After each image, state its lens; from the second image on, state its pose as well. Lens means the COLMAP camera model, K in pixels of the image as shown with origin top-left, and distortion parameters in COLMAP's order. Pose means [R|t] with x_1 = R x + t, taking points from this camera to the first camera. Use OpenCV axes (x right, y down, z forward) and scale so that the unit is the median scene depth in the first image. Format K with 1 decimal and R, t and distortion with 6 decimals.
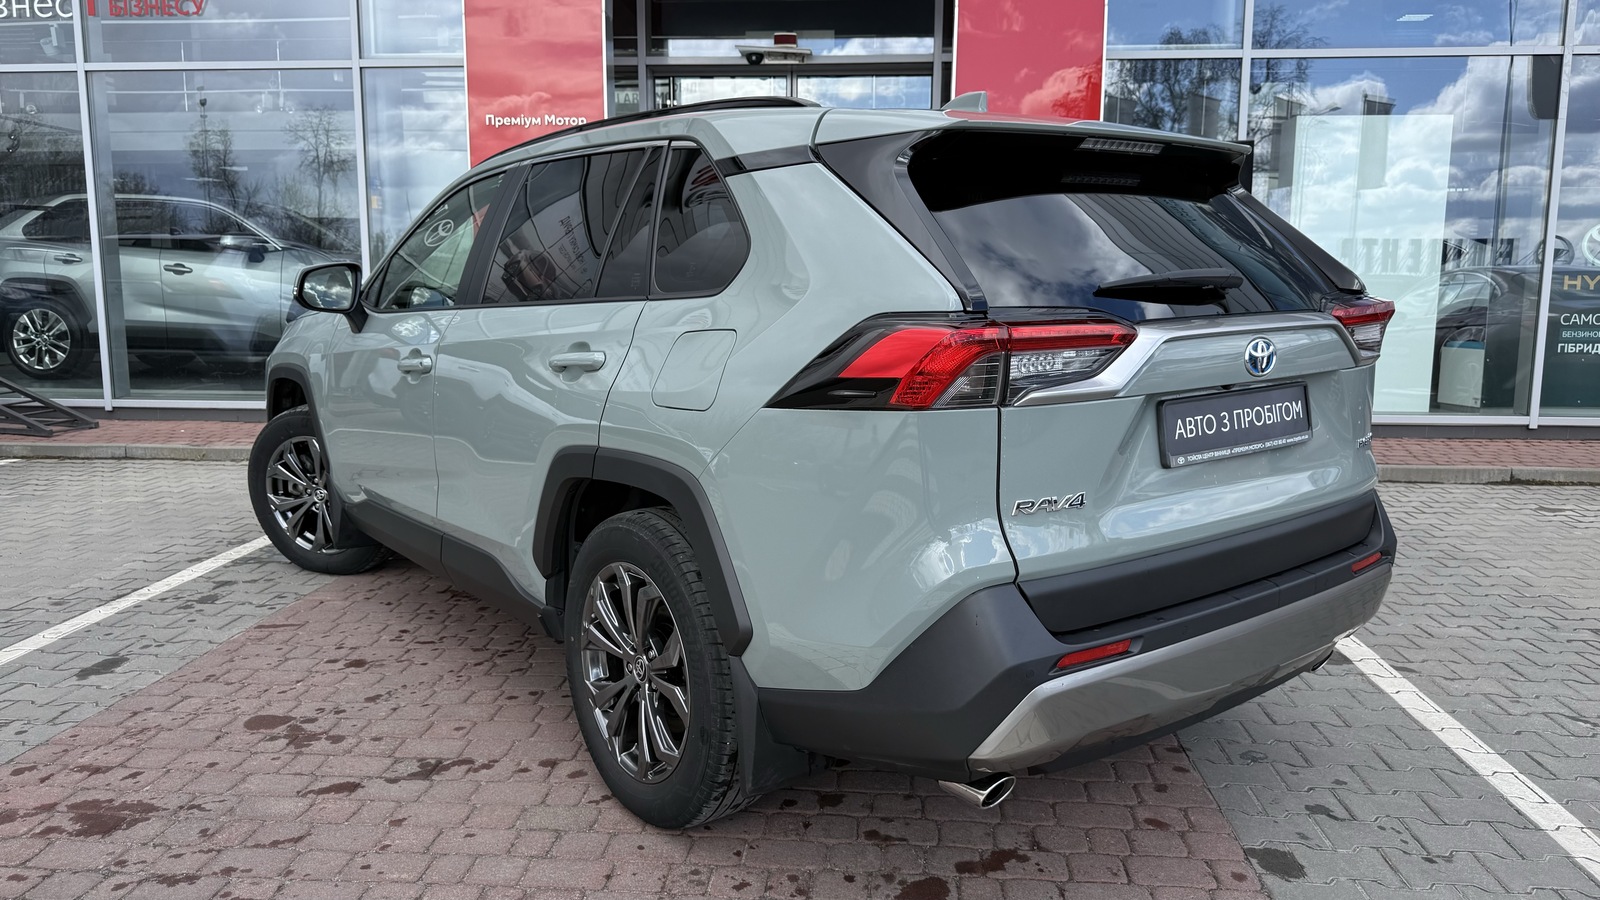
lens RADIAL K [[1136.9, 0, 809.7], [0, 1136.9, 441.9], [0, 0, 1]] dist [0.000558, -0.003239]
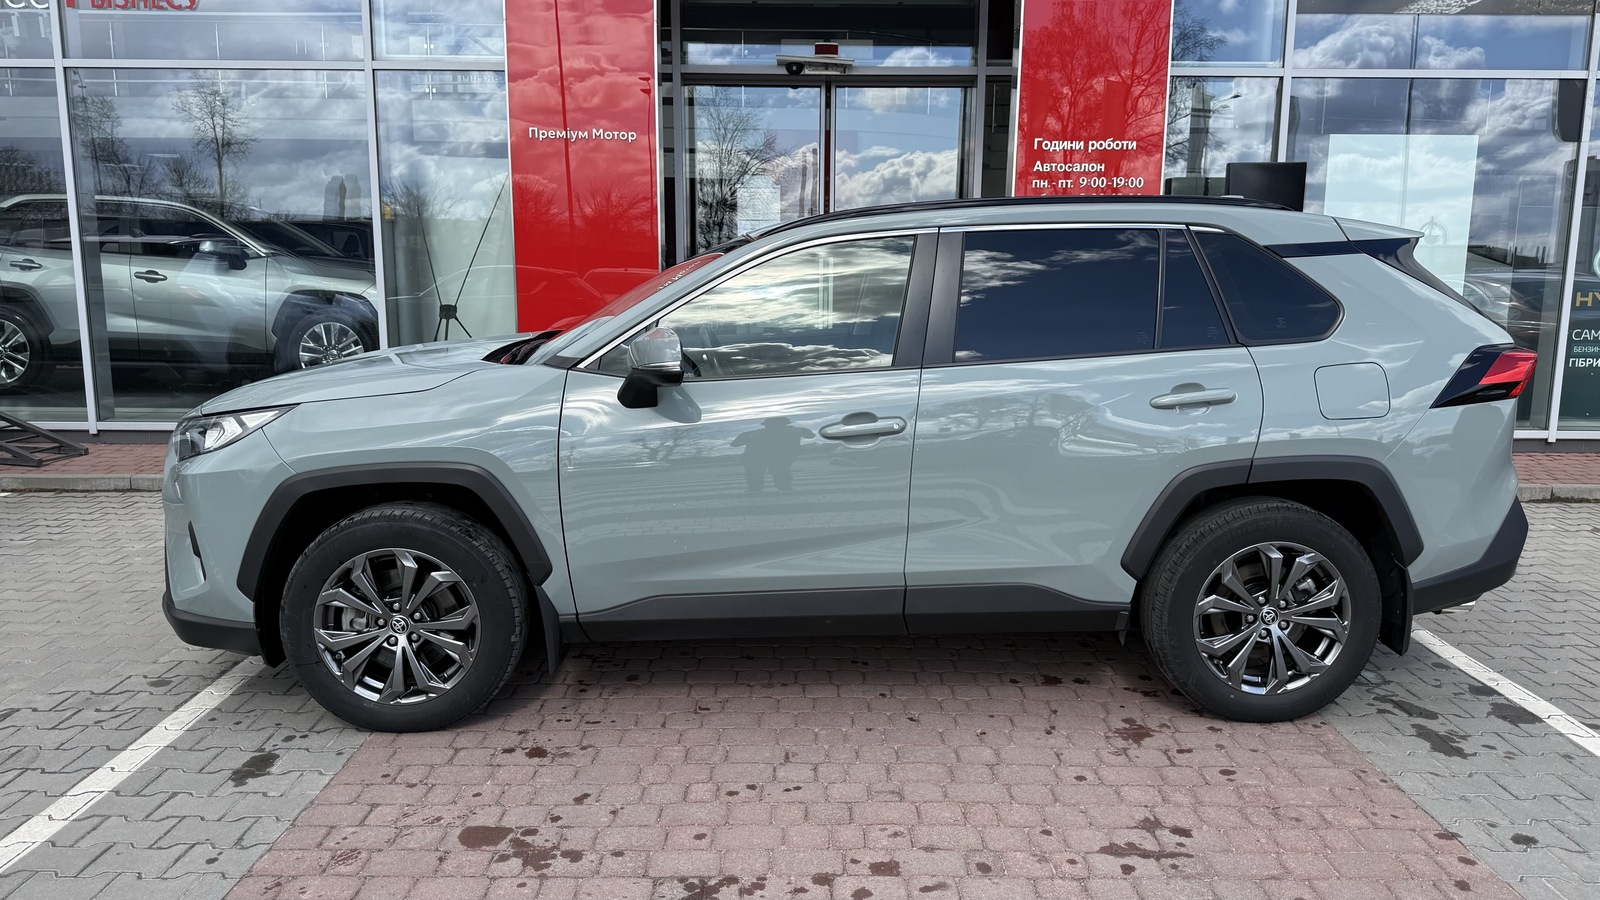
lens RADIAL K [[1132.6, 0, 806.6], [0, 1132.6, 442.4], [0, 0, 1]] dist [0.006989, -0.007531]
pose [[0.996655, -0.009561, 0.081169, -0.121845], [0.008069, 0.999793, 0.018692, -0.036642], [-0.081330, -0.017975, 0.996525, 0.029778]]
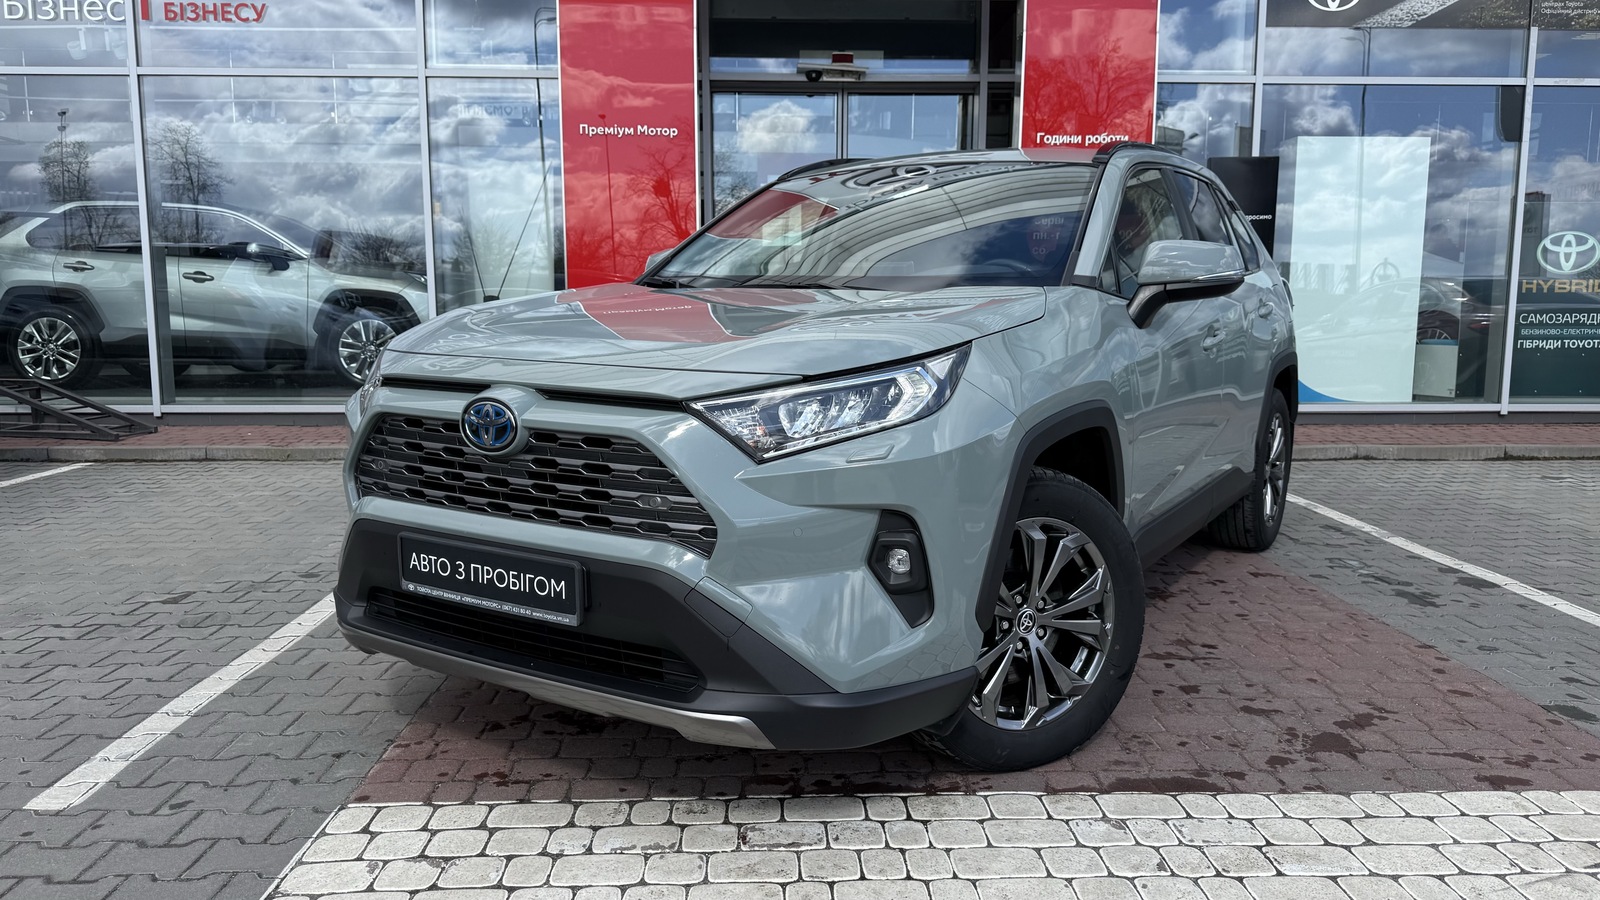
lens RADIAL K [[1133.1, 0, 800.0], [0, 1133.1, 450.0], [0, 0, 1]] dist [0.018998, -0.025278]
pose [[0.994183, -0.015426, 0.106594, -0.182870], [0.016991, 0.999760, -0.013794, 0.027534], [-0.106356, 0.015525, 0.994207, -0.050275]]
